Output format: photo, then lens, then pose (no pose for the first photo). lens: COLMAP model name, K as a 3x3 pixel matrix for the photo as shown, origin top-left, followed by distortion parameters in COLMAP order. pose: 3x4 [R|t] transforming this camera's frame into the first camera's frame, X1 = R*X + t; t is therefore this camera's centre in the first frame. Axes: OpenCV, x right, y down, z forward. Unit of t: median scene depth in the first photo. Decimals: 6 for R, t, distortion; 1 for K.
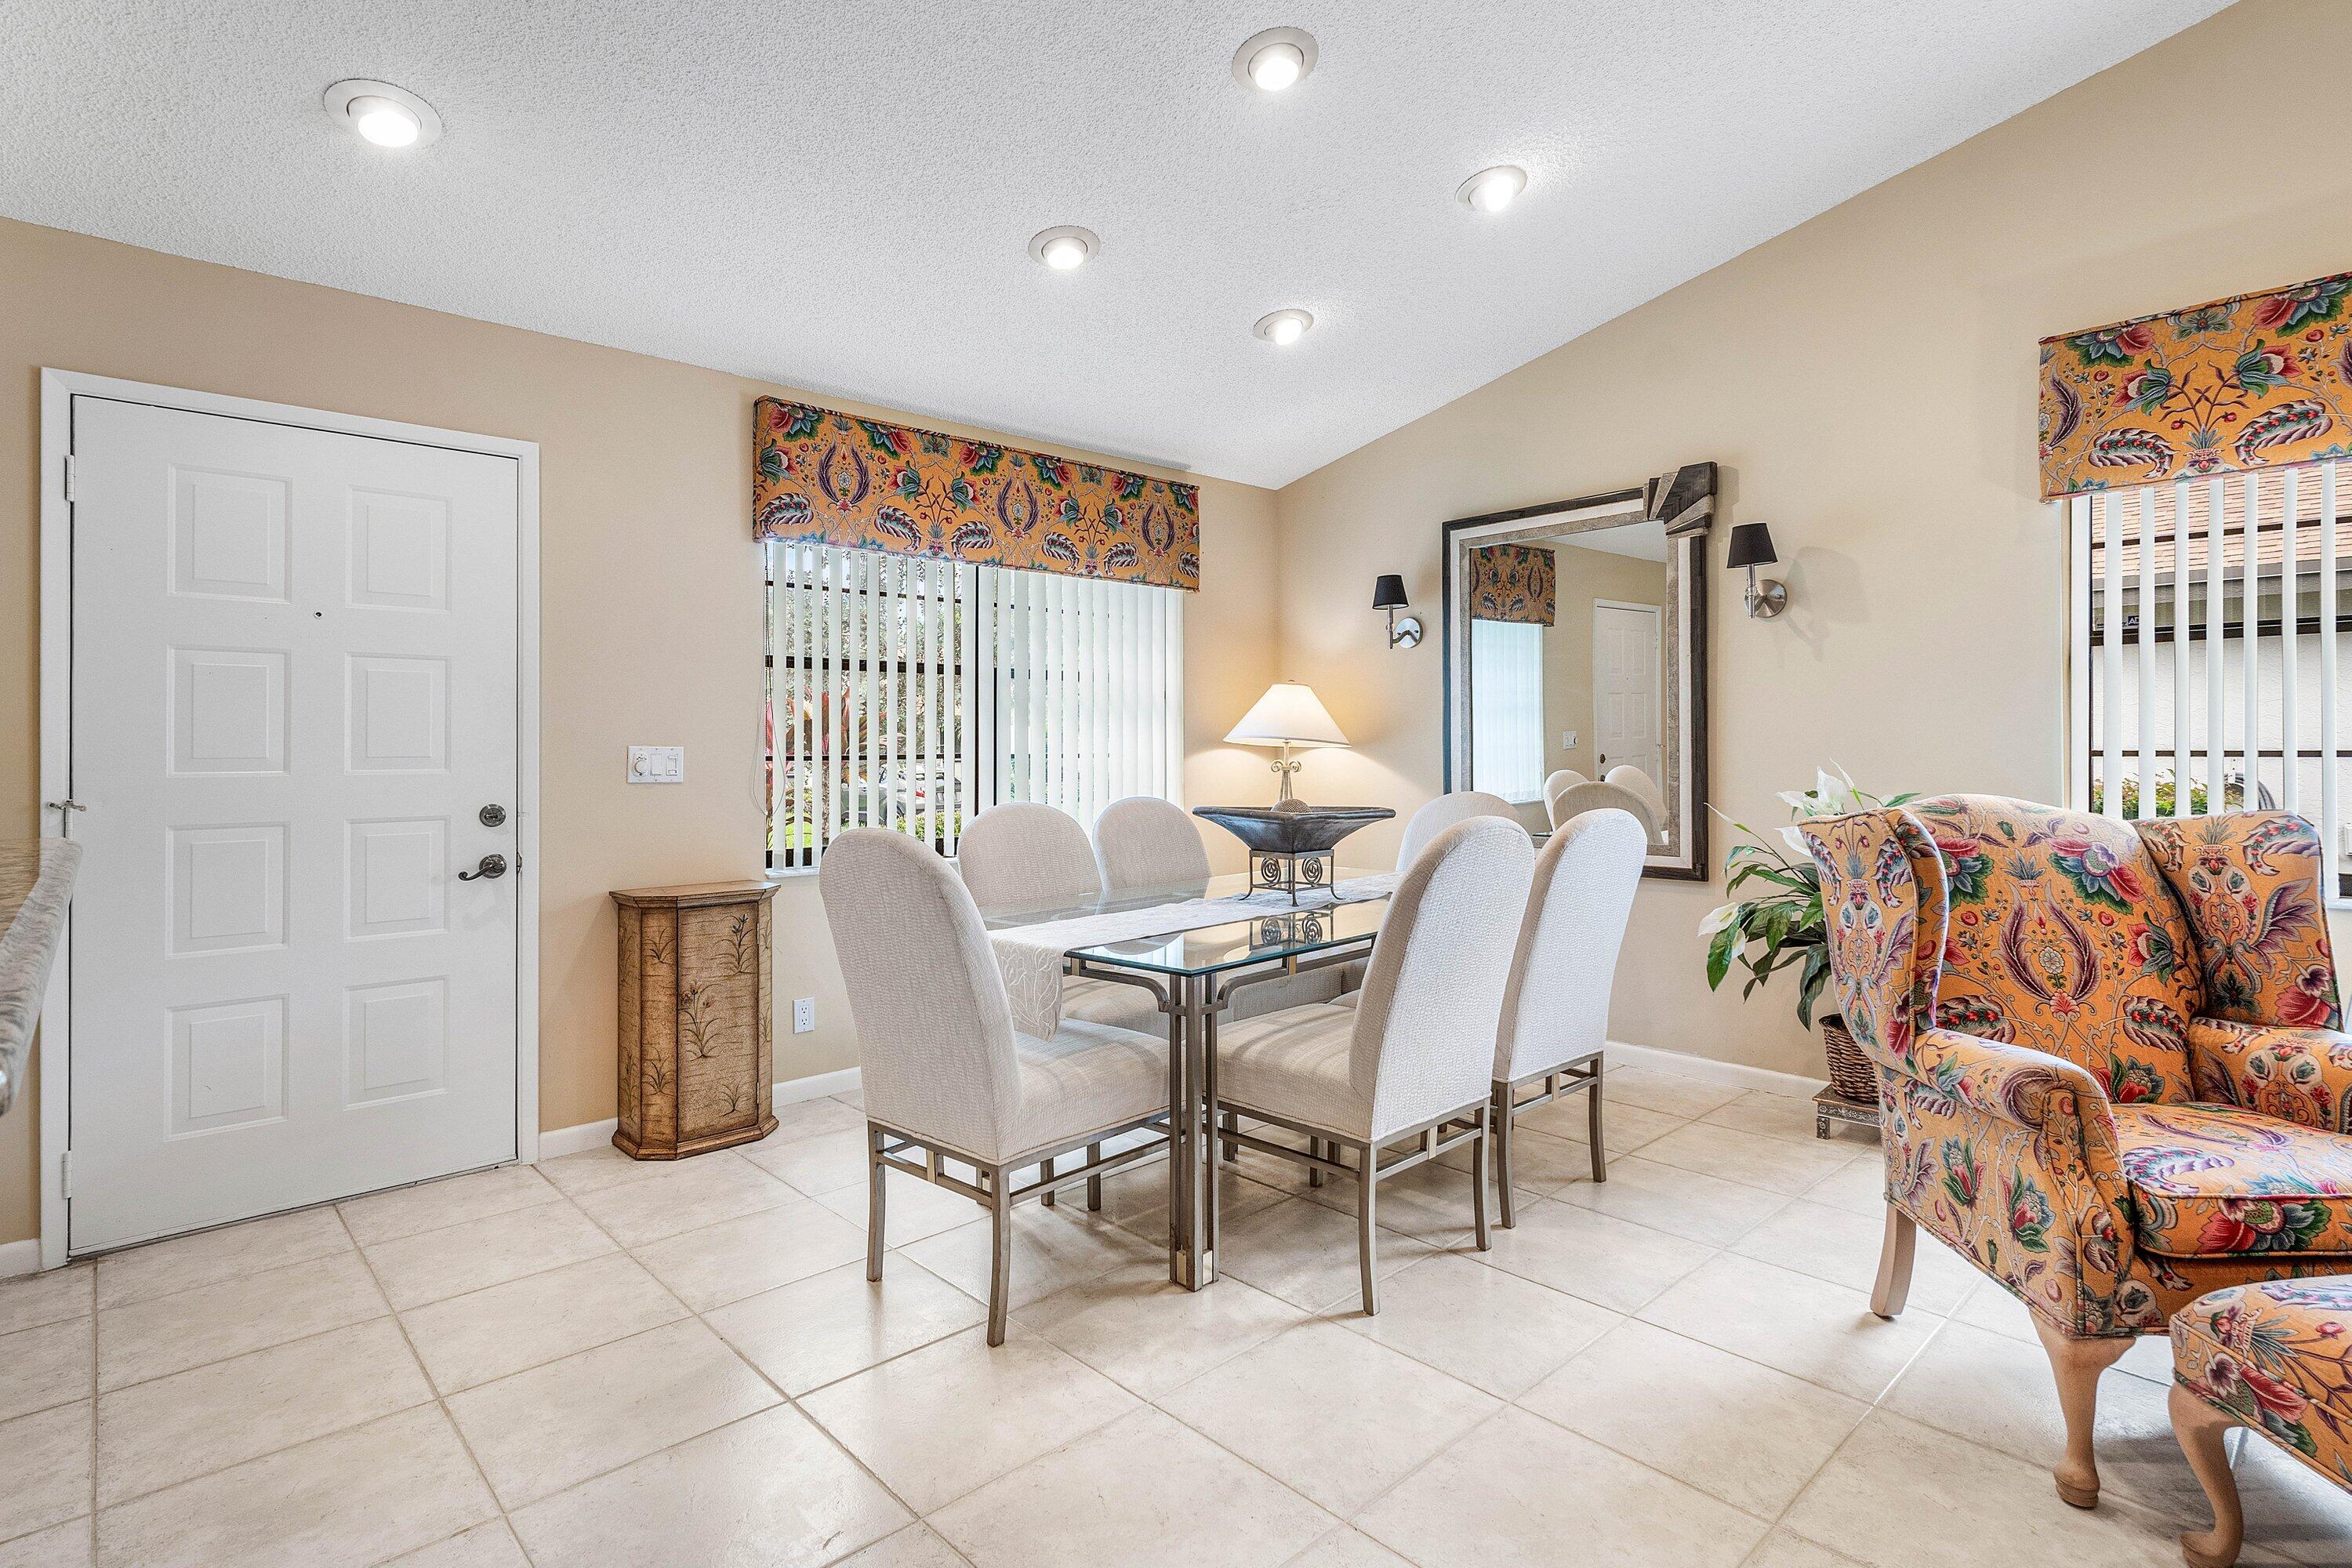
lens RADIAL K [[1164.2, 0, 1217.8], [0, 1164.2, 747.5], [0, 0, 1]] dist [-0.001836, 0.000303]
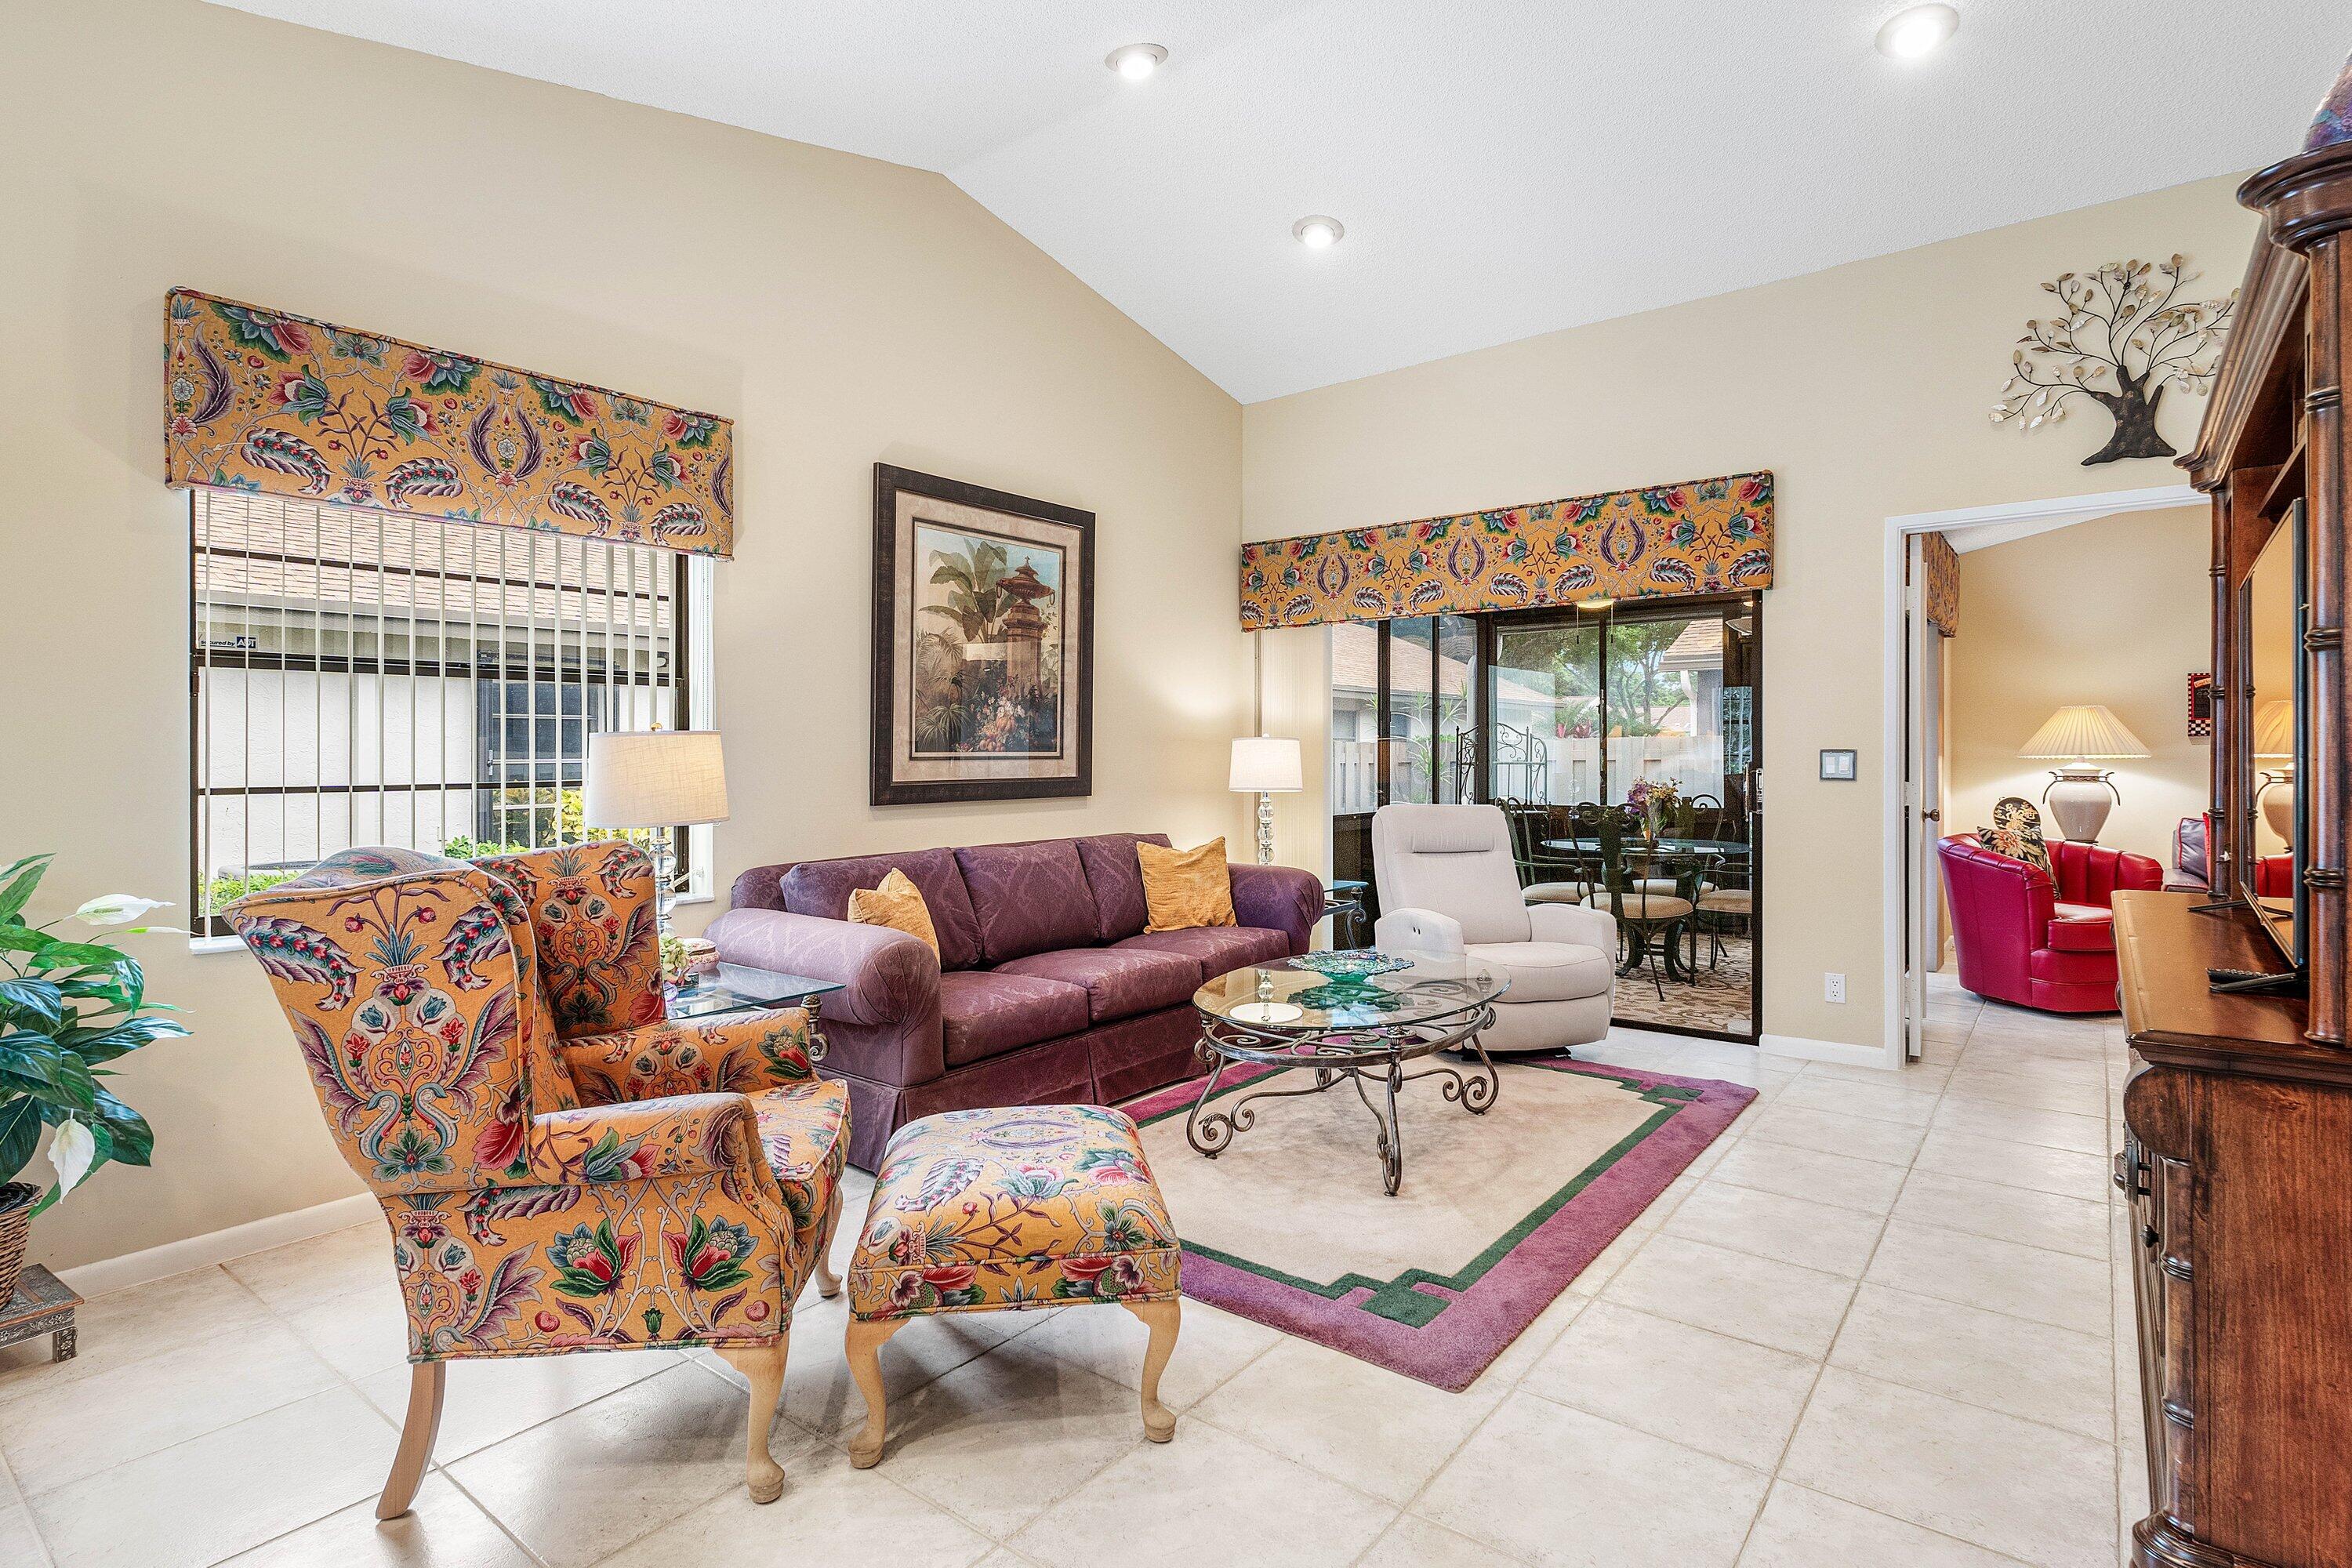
lens RADIAL K [[1164.2, 0, 1185.1], [0, 1164.2, 767.8], [0, 0, 1]] dist [-0.001836, 0.000303]
pose [[-0.132557, -0.005292, 0.991161, -0.210770], [0.005277, 0.999968, 0.006045, -0.015123], [-0.991161, 0.006032, -0.132525, 0.432157]]
